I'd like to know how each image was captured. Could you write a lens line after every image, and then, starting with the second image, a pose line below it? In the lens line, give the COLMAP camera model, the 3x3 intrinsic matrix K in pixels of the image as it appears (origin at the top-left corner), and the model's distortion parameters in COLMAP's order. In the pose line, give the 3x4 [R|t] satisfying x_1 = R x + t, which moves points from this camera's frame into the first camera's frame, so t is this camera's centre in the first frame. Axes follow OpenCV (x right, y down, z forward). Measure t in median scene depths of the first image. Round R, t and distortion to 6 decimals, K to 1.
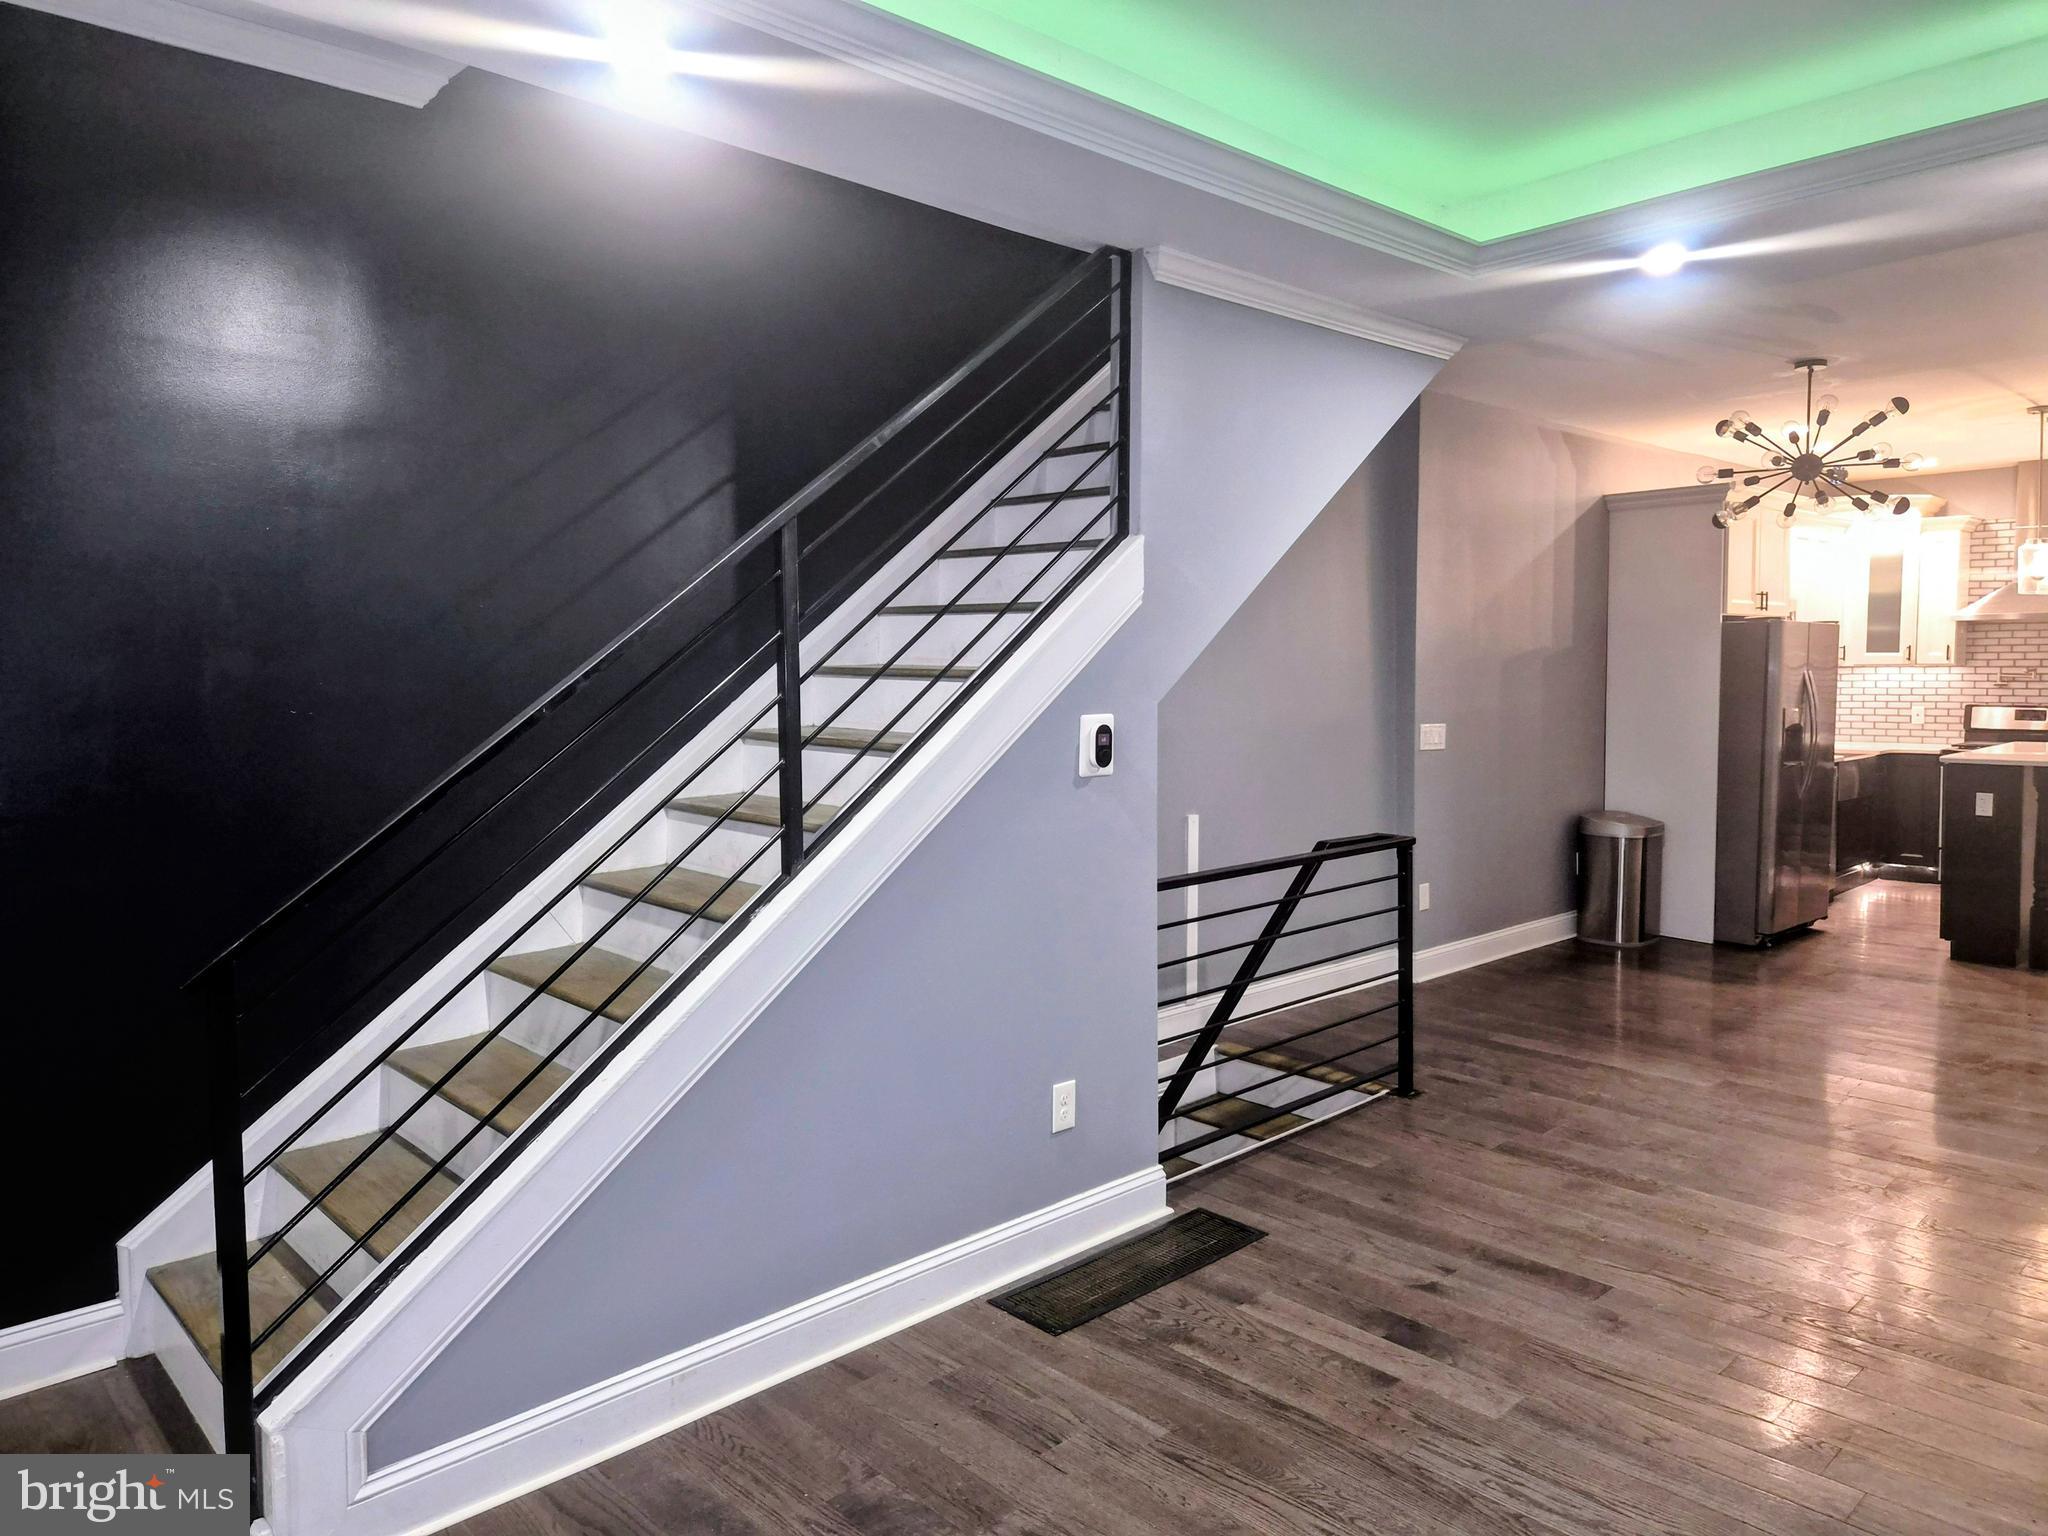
lens RADIAL K [[1409.2, 0, 1045.3], [0, 1409.2, 721.0], [0, 0, 1]] dist [0.066843, -0.055274]
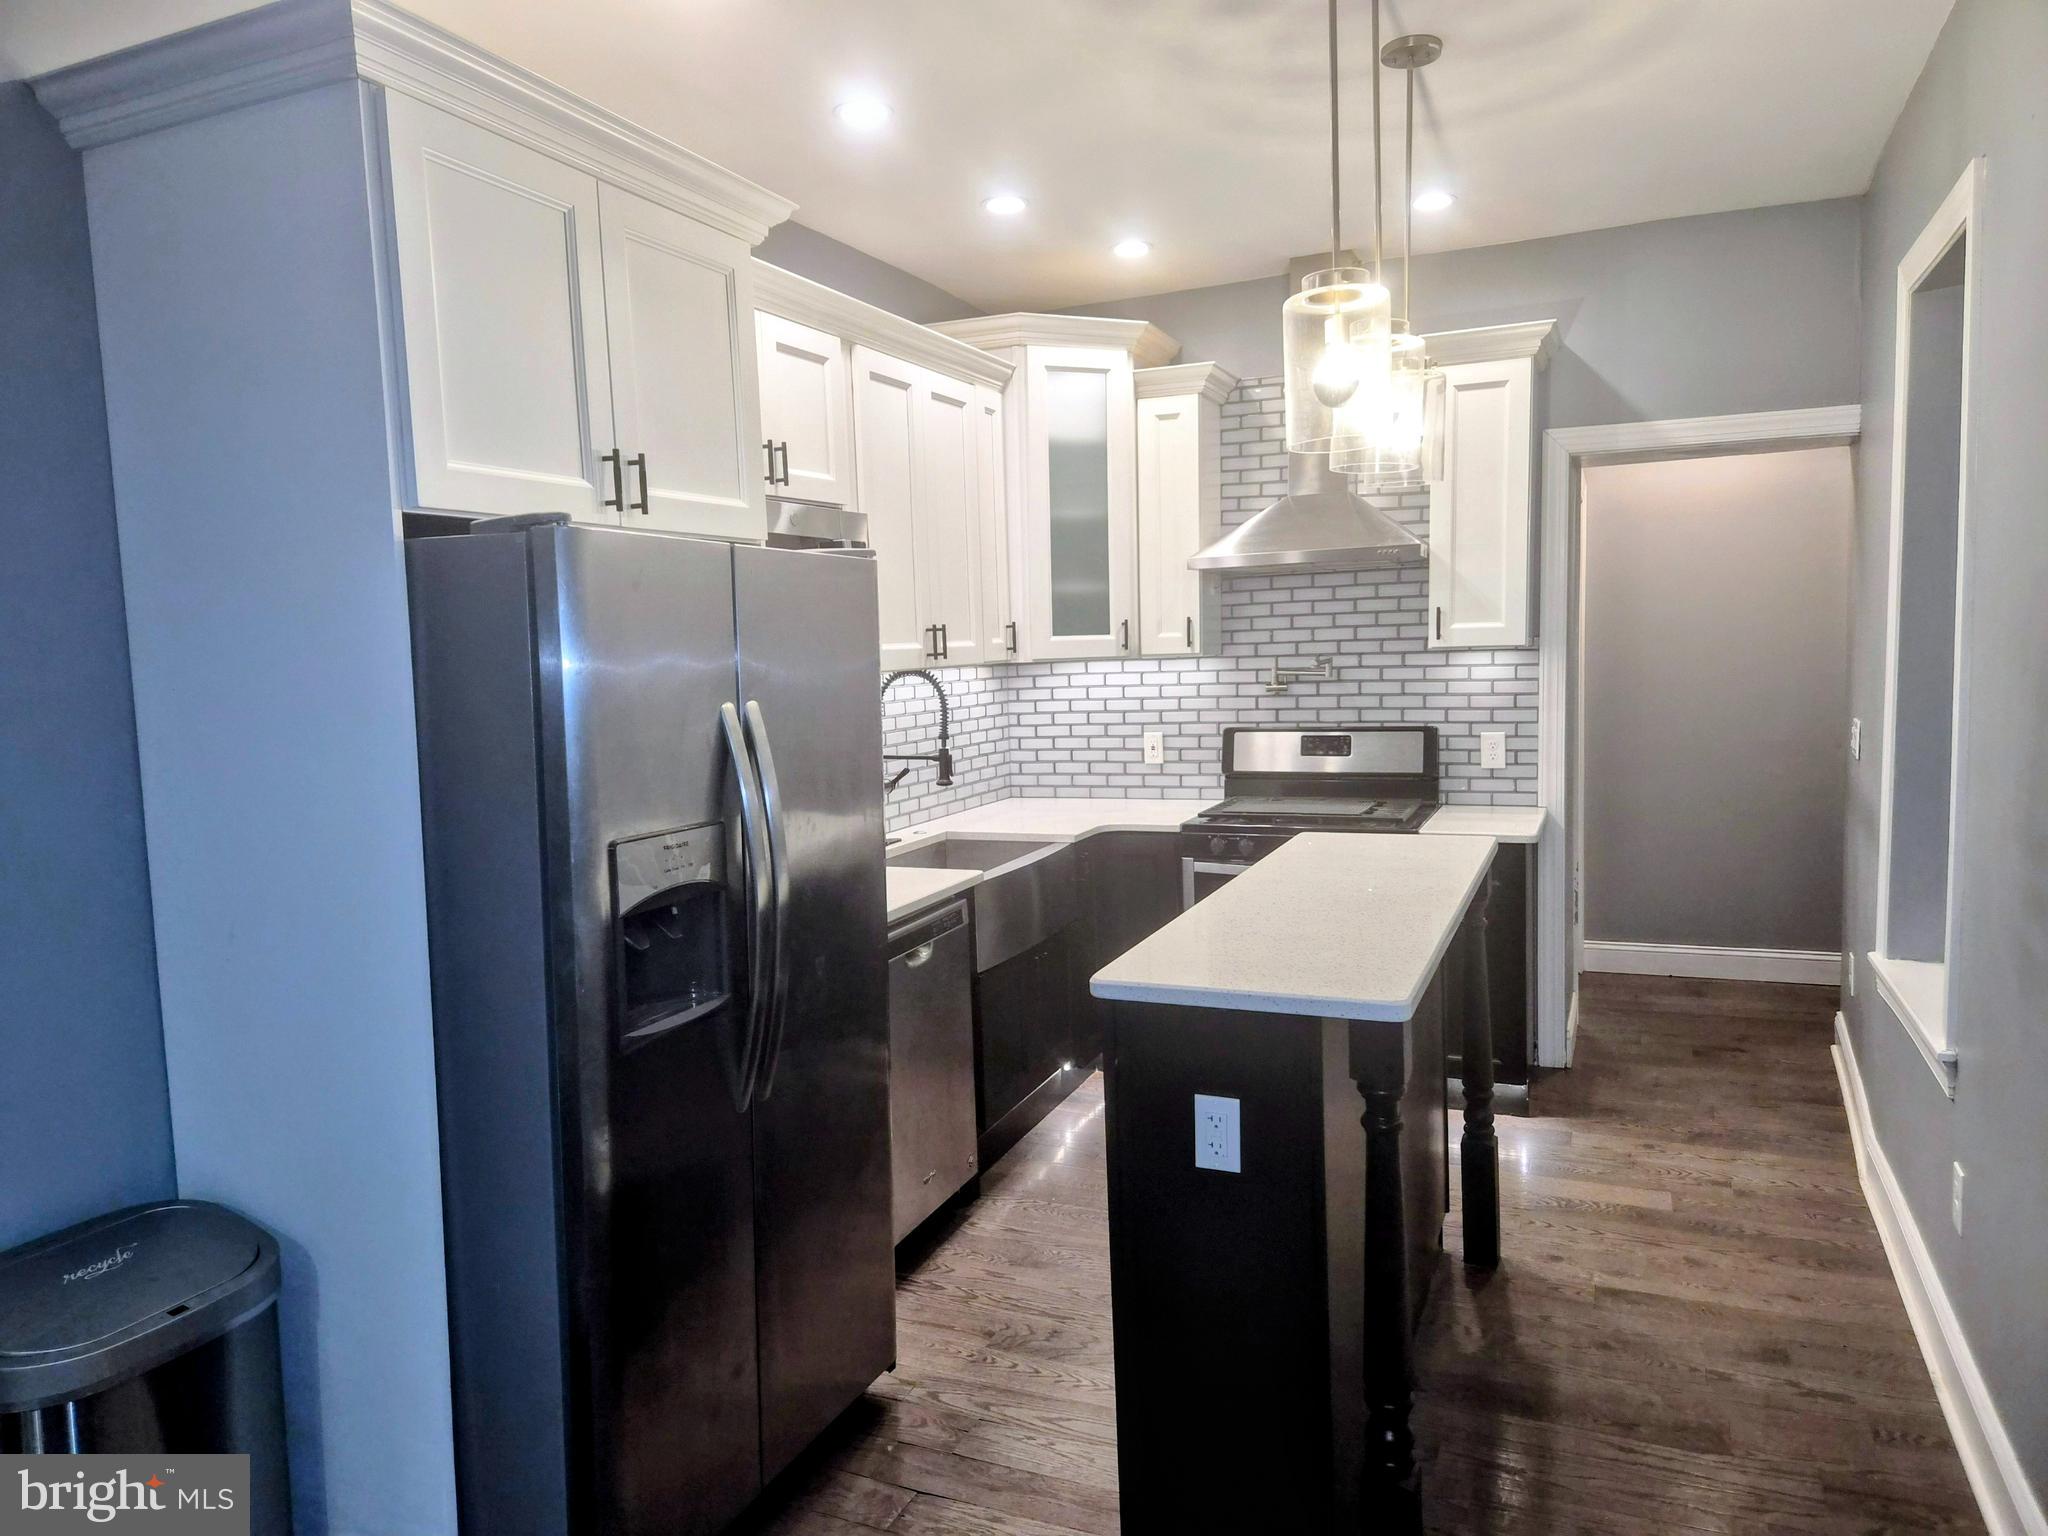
lens RADIAL K [[1379.6, 0, 1010.7], [0, 1379.6, 764.2], [0, 0, 1]] dist [0.064594, -0.063140]
pose [[0.926643, -0.056767, 0.371631, 0.384349], [0.042717, 0.998031, 0.045935, -0.025947], [-0.373507, -0.026691, 0.927243, 0.563780]]
